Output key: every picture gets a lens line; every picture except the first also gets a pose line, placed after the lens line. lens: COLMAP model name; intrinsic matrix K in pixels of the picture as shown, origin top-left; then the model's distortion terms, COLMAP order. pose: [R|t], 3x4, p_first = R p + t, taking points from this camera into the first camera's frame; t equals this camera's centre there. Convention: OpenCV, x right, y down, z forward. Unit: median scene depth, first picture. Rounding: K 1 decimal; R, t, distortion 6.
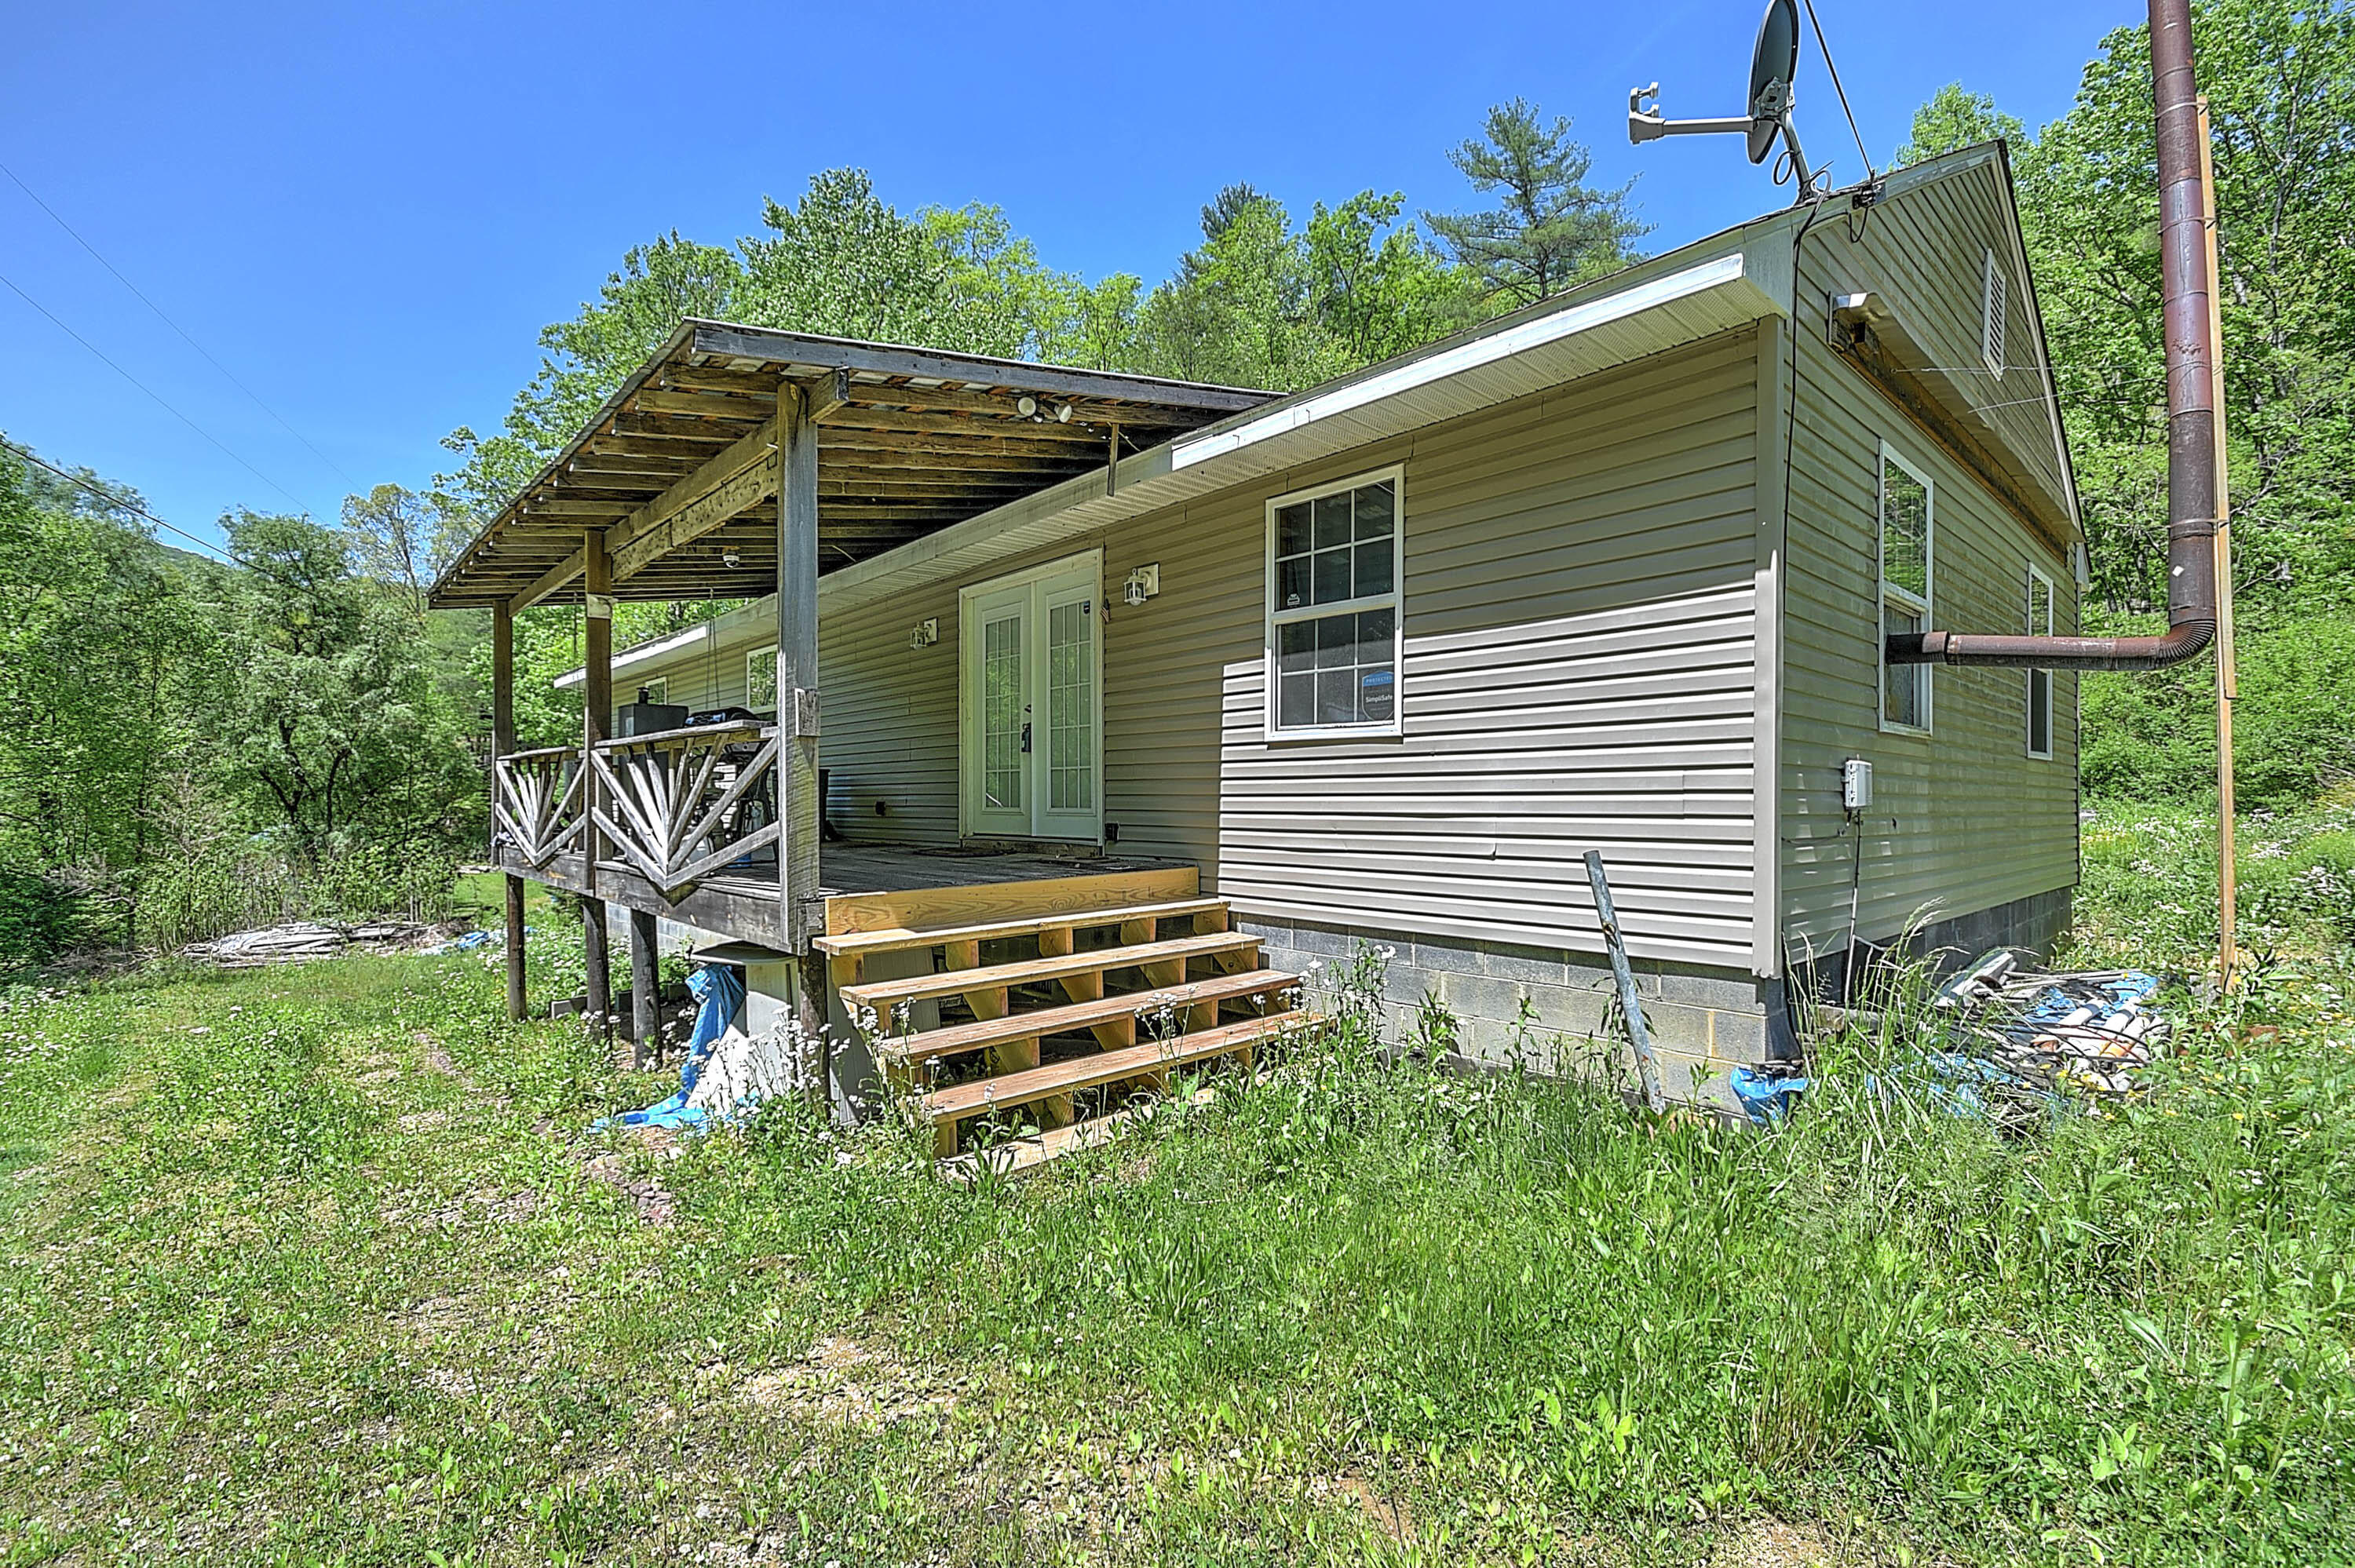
lens RADIAL K [[1030.5, 0, 1177.2], [0, 1030.5, 795.9], [0, 0, 1]] dist [0.016147, -0.008674]
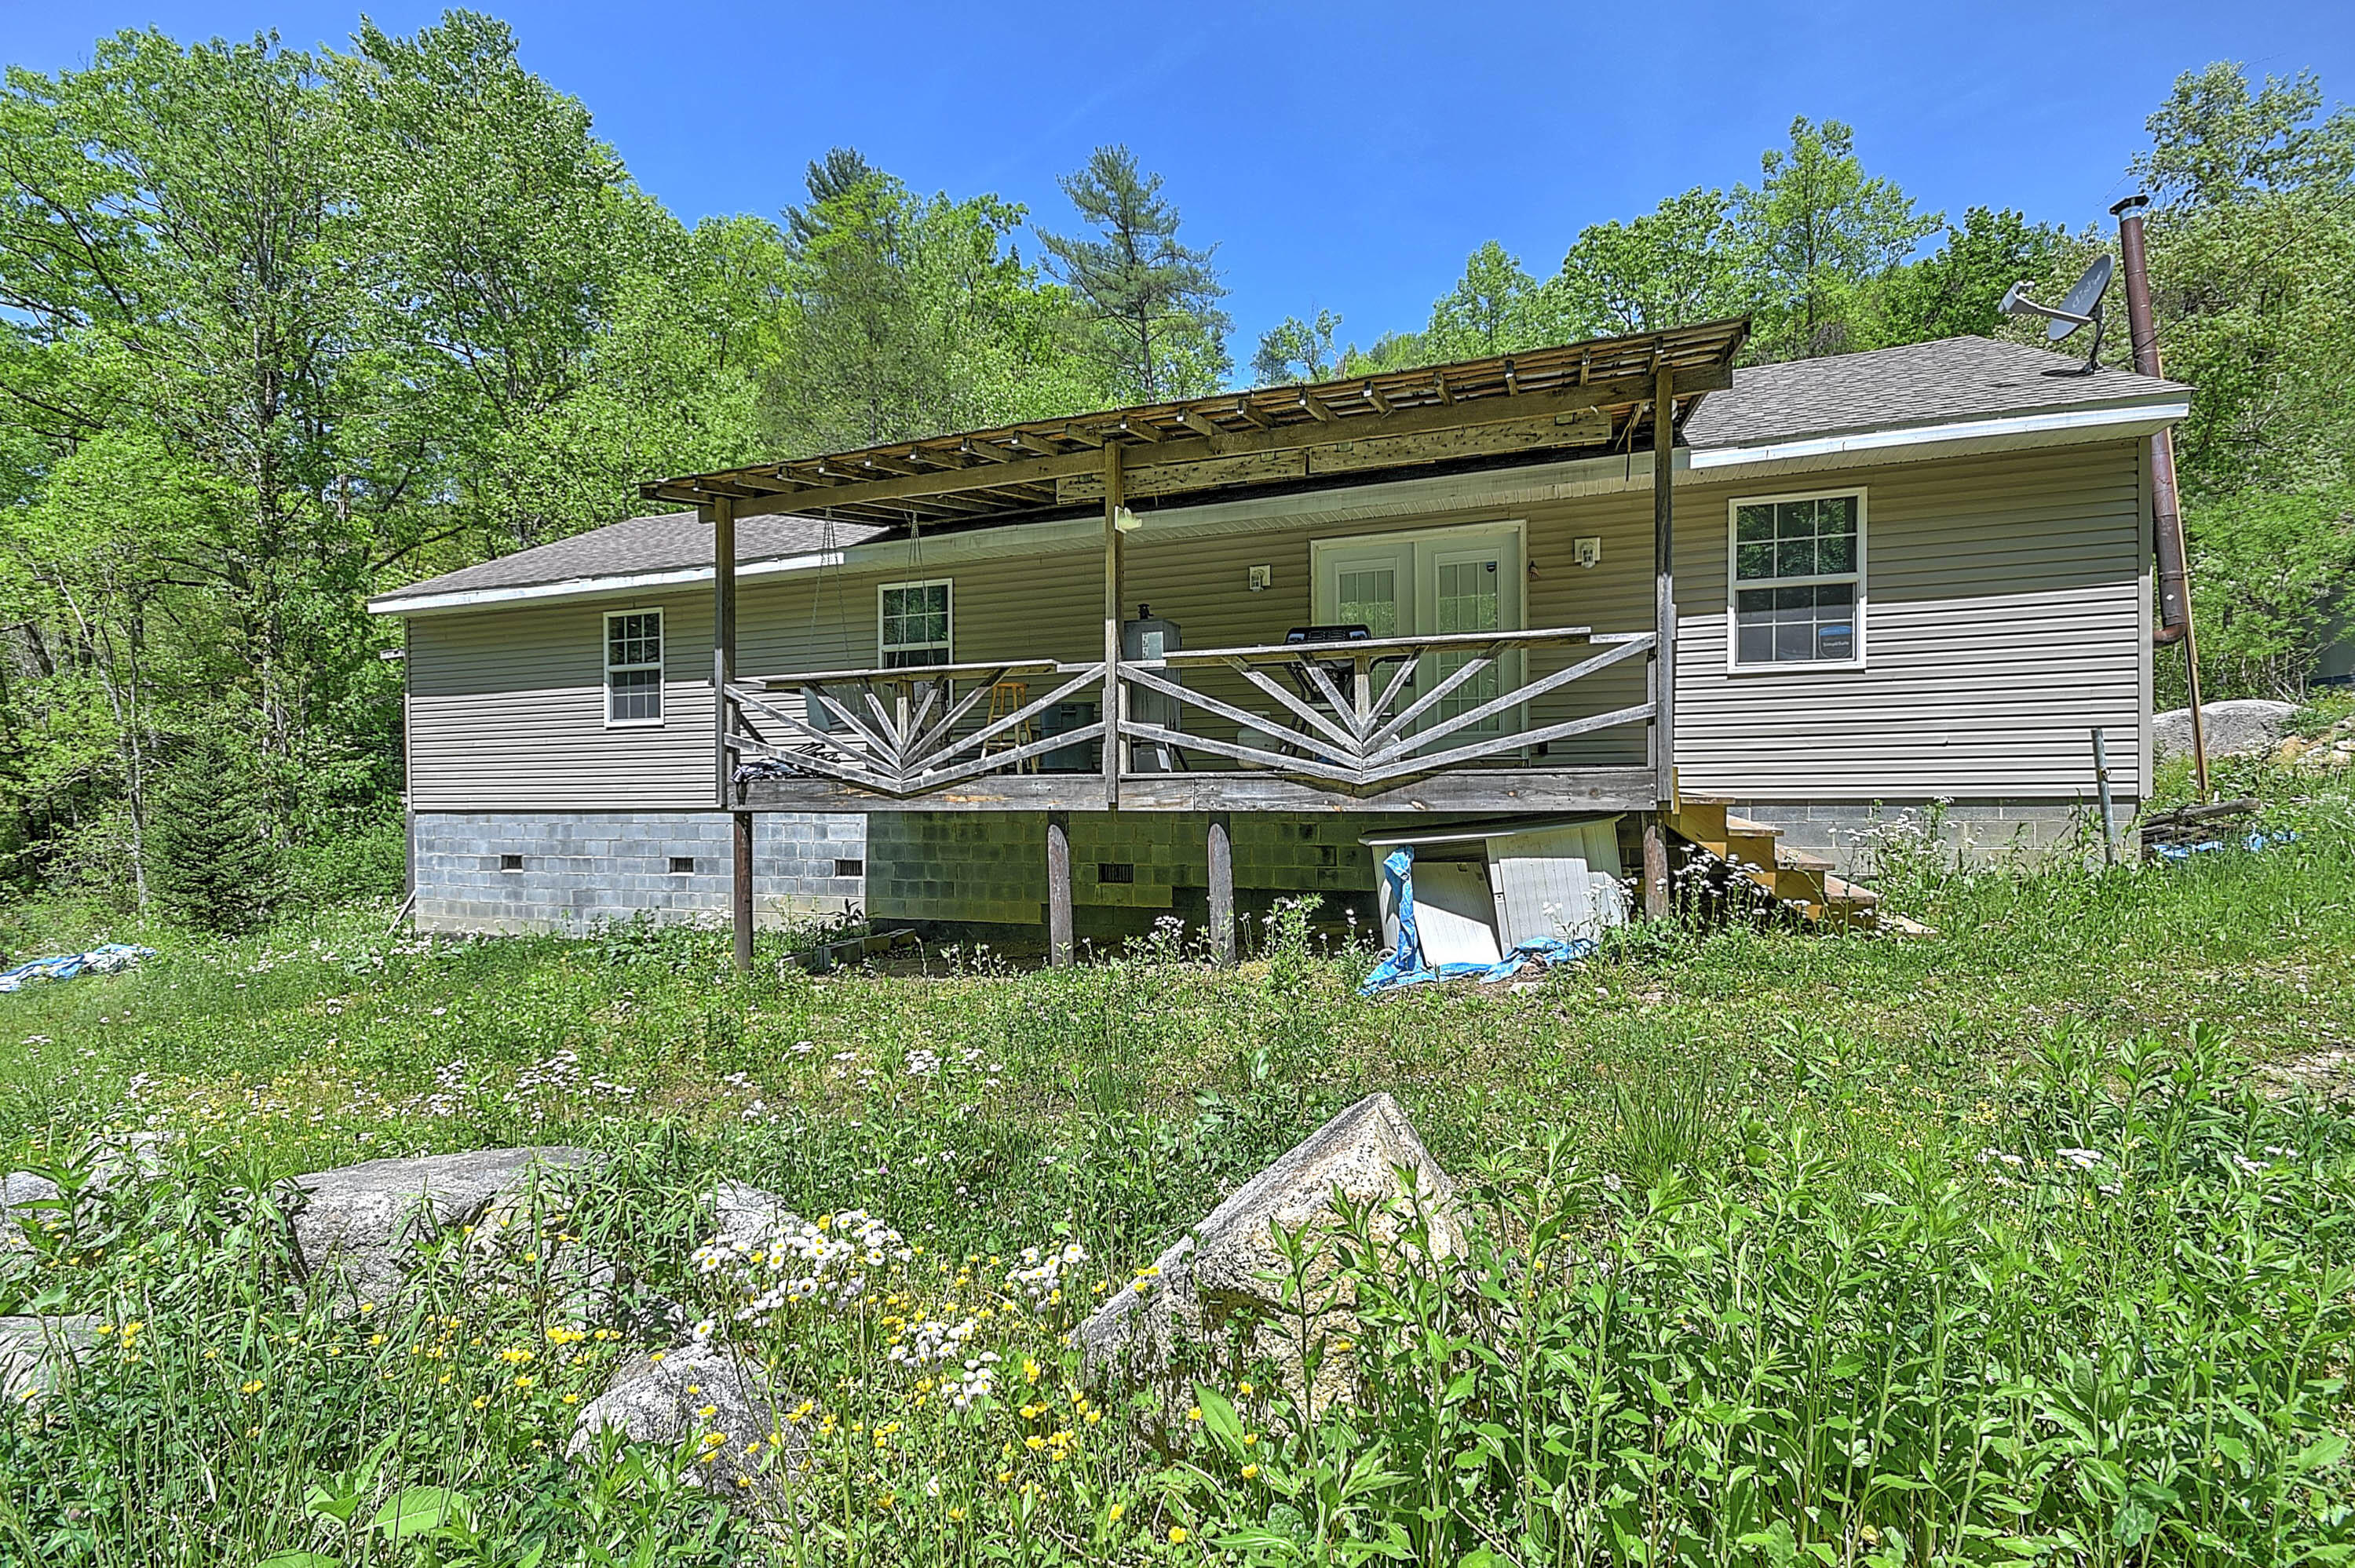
lens RADIAL K [[1030.5, 0, 1177.2], [0, 1030.5, 795.9], [0, 0, 1]] dist [0.016147, -0.008674]
pose [[0.887496, -0.007630, 0.460751, -1.209597], [0.008942, 0.999960, -0.000666, 0.105128], [-0.460728, 0.004711, 0.887529, 0.113185]]
